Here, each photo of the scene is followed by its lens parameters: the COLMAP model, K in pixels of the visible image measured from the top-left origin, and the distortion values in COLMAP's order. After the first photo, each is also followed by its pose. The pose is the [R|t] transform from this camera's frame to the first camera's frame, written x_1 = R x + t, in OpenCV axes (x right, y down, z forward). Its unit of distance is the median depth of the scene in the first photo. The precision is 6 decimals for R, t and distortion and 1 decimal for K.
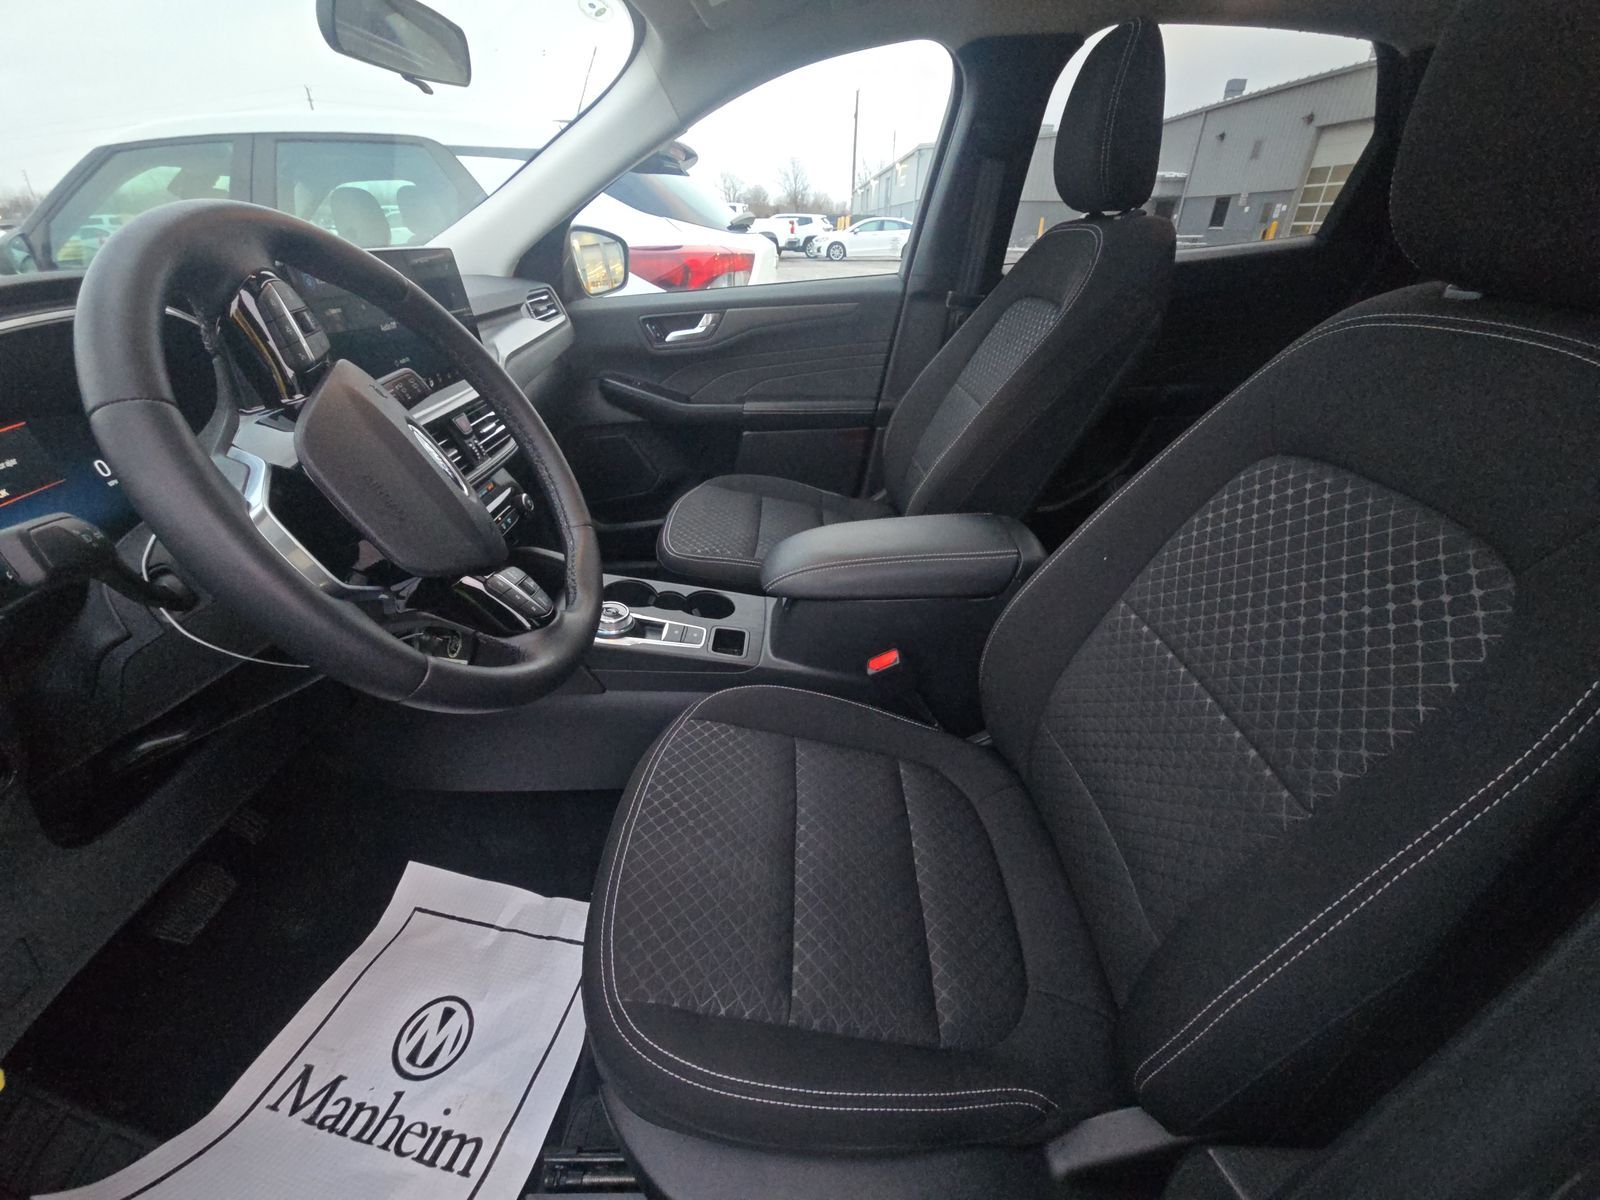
lens RADIAL K [[661.4, 0, 800.9], [0, 661.4, 607.1], [0, 0, 1]] dist [0.013367, -0.000157]
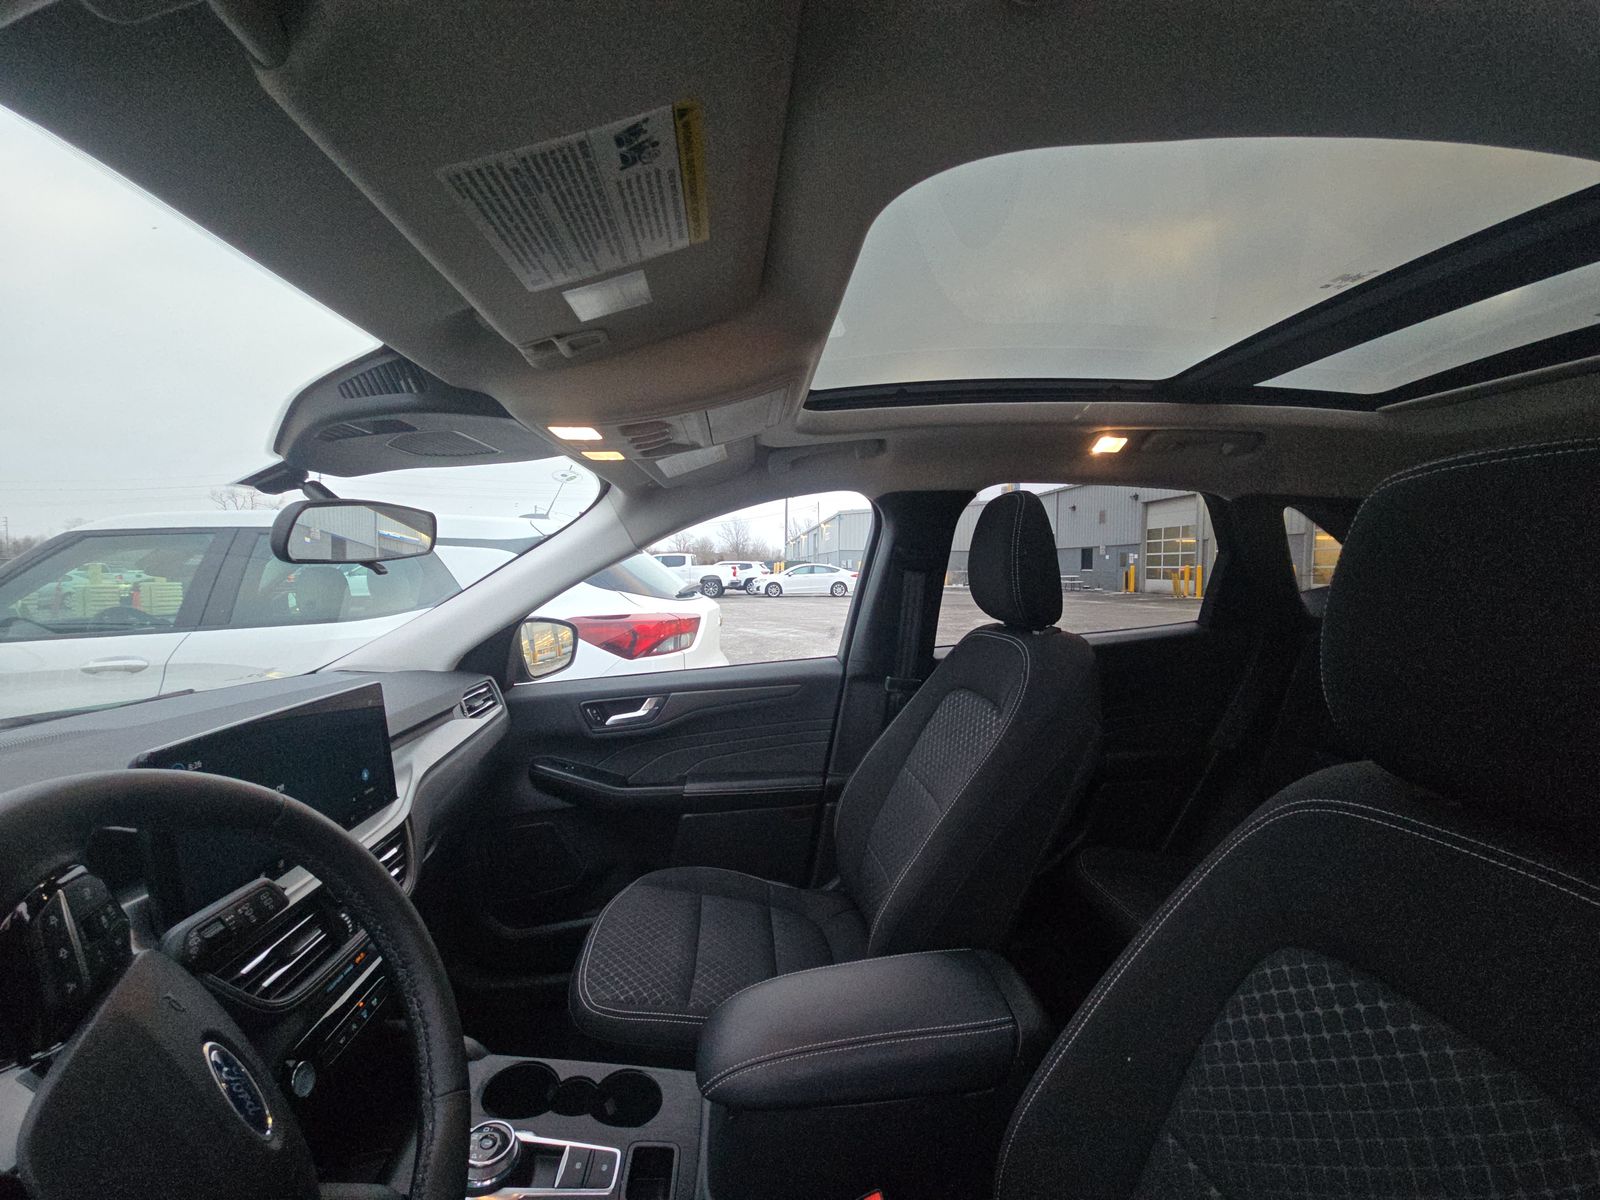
lens RADIAL K [[661.4, 0, 800.9], [0, 661.4, 607.1], [0, 0, 1]] dist [0.013367, -0.000157]
pose [[0.996039, -0.002780, 0.088869, -0.004113], [0.041879, 0.896360, -0.441344, -0.113537], [-0.078432, 0.443318, 0.892927, 0.029940]]
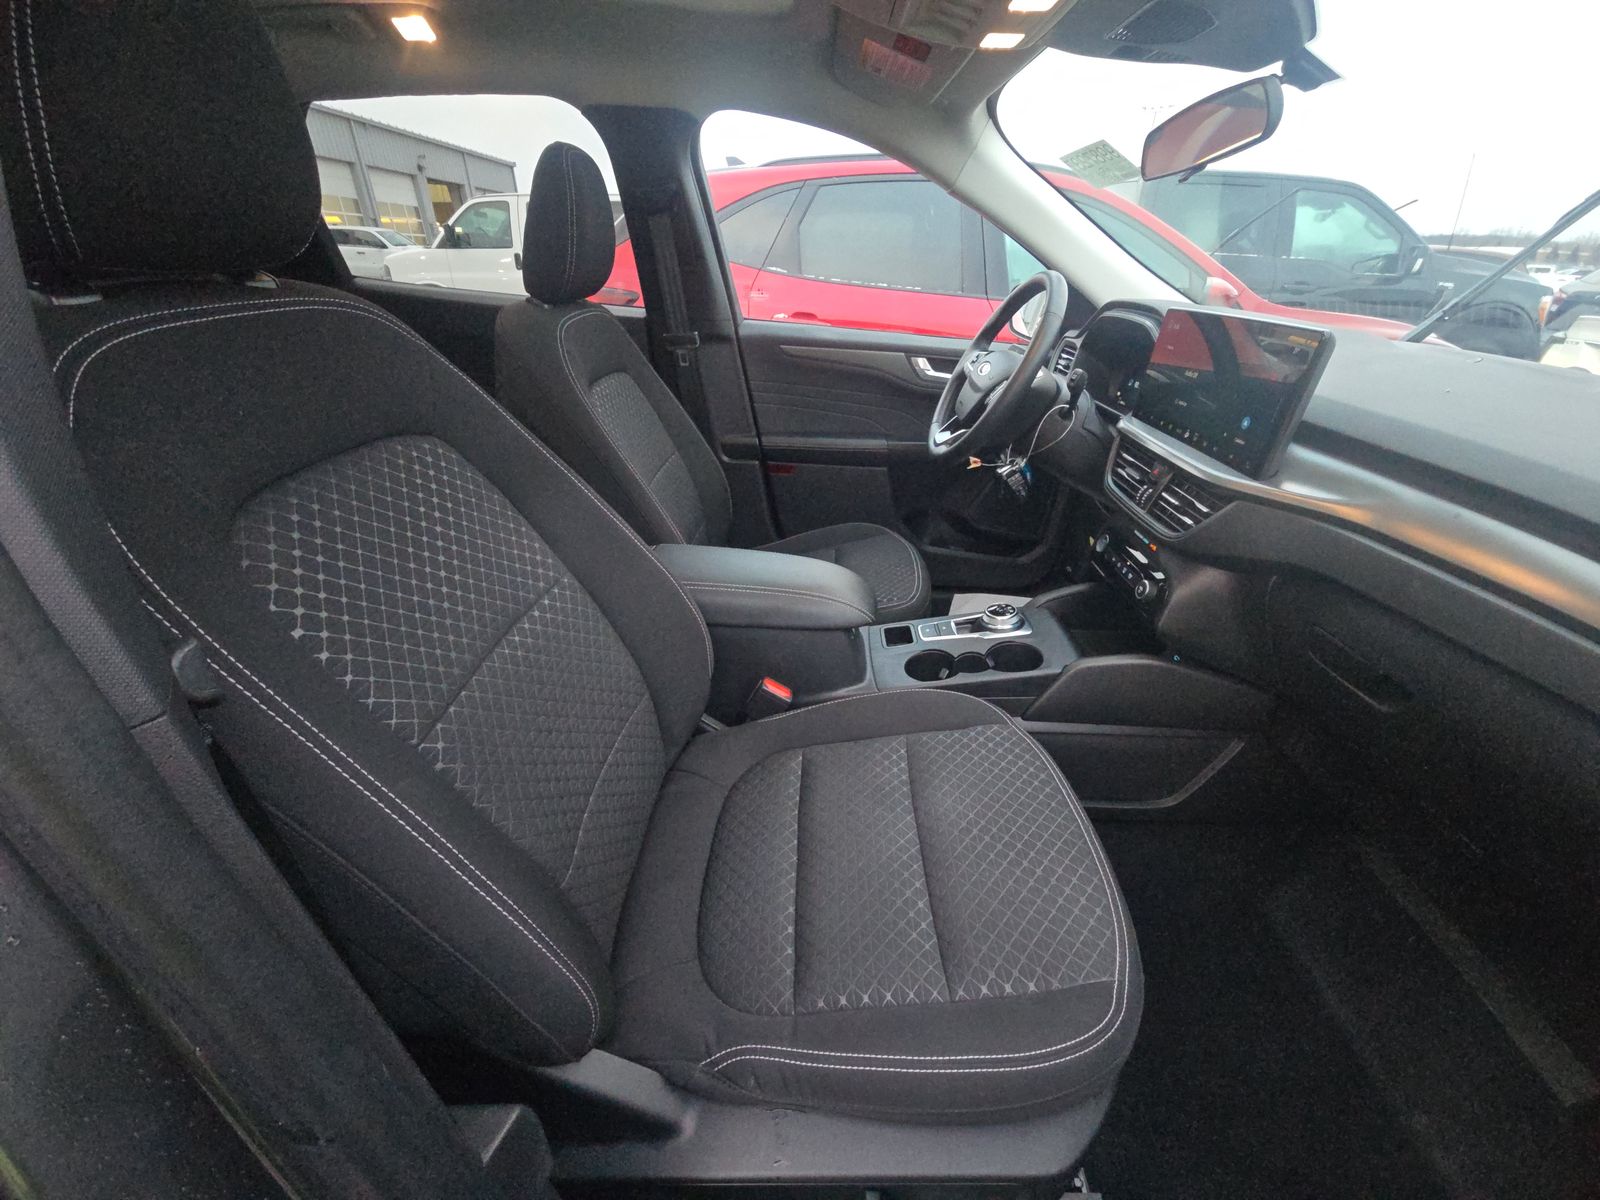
lens RADIAL K [[661.4, 0, 800.9], [0, 661.4, 607.1], [0, 0, 1]] dist [0.013367, -0.000157]
pose [[-0.999419, -0.023469, 0.024697, 0.021805], [0.008219, 0.537398, 0.843289, -0.607051], [-0.033064, 0.843002, -0.536893, 1.009516]]
